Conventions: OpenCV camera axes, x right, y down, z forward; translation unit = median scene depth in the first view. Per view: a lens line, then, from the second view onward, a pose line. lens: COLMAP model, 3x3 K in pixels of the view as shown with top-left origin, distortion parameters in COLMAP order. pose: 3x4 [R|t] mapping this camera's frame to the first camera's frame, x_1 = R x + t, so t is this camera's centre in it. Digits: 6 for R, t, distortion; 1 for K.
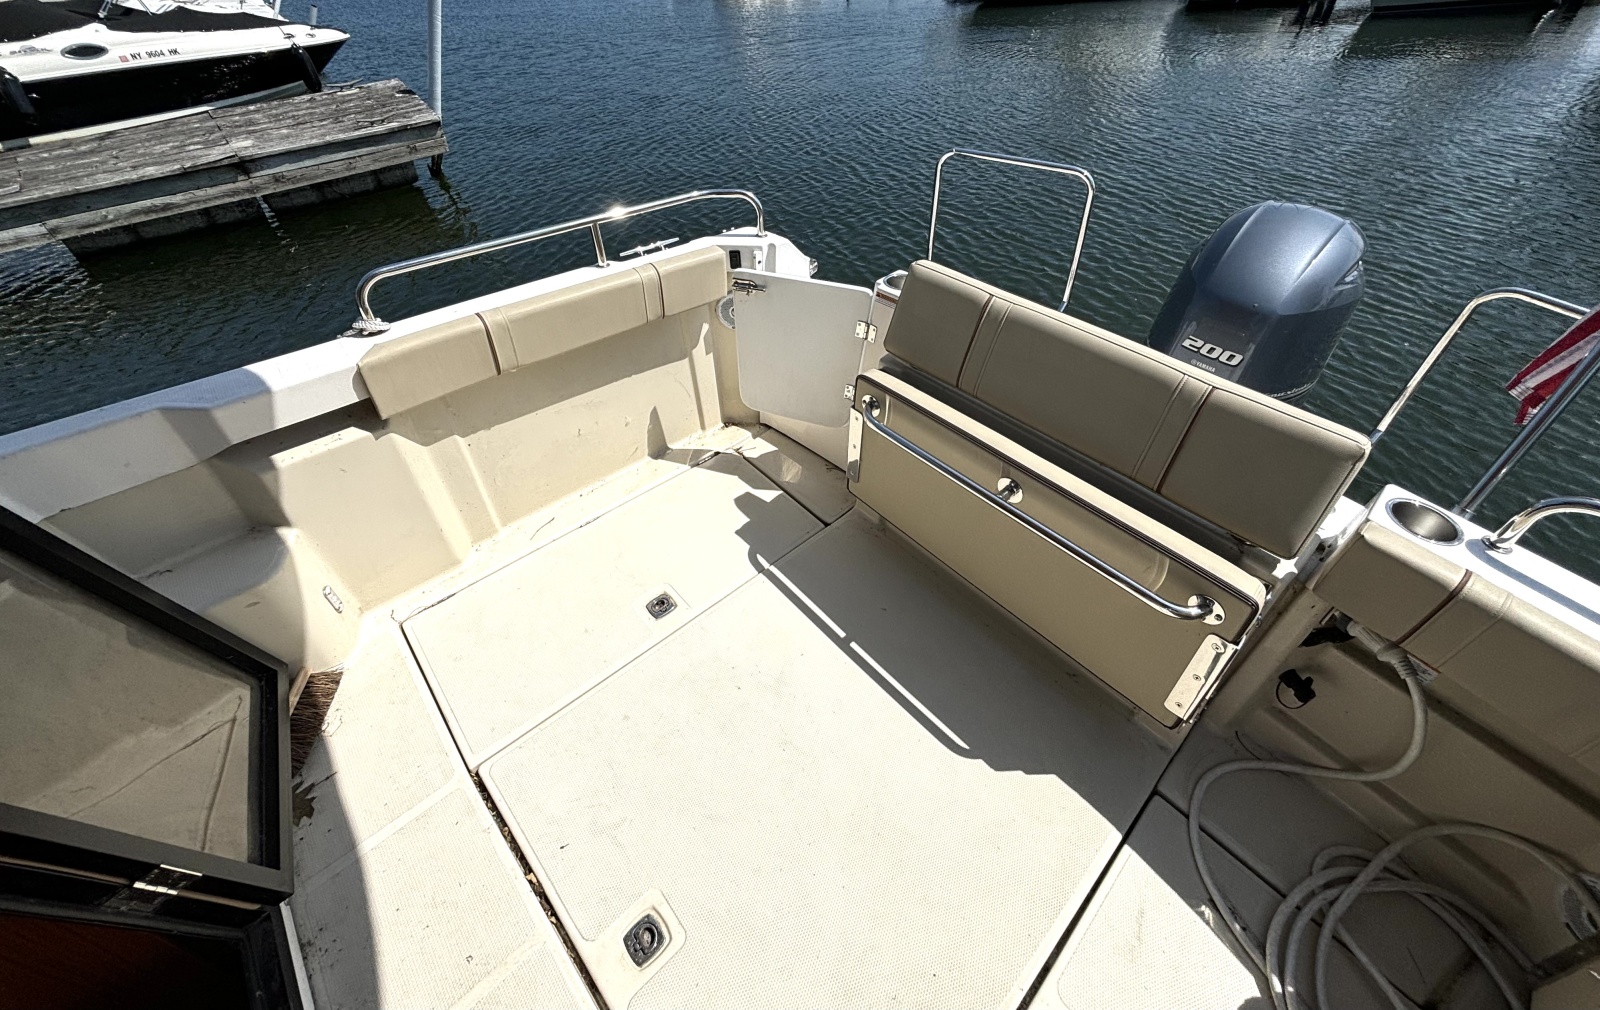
lens RADIAL K [[617.1, 0, 826.9], [0, 617.1, 442.3], [0, 0, 1]] dist [-0.001798, -0.000197]
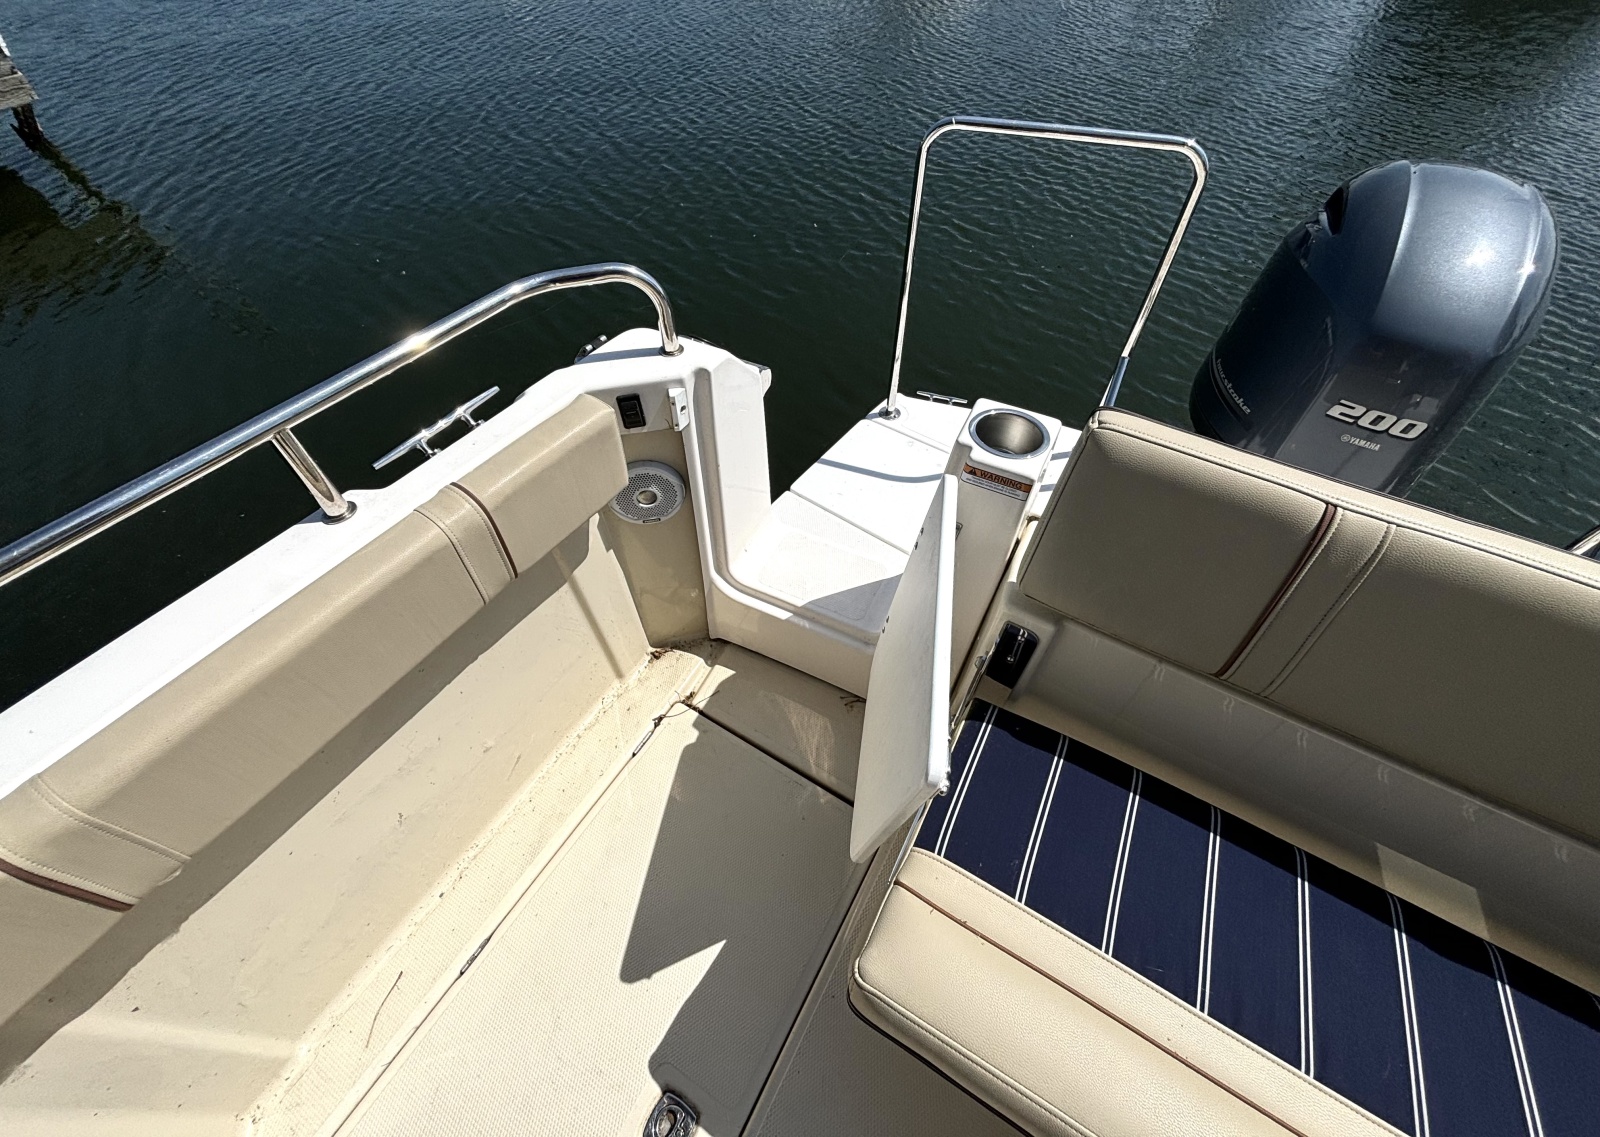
lens RADIAL K [[622.7, 0, 808.5], [0, 622.7, 557.7], [0, 0, 1]] dist [-0.008640, -0.000136]
pose [[0.961743, -0.213020, 0.172257, -0.123587], [0.177266, 0.963304, 0.201551, -0.260179], [-0.208870, -0.163305, 0.964212, 0.477569]]
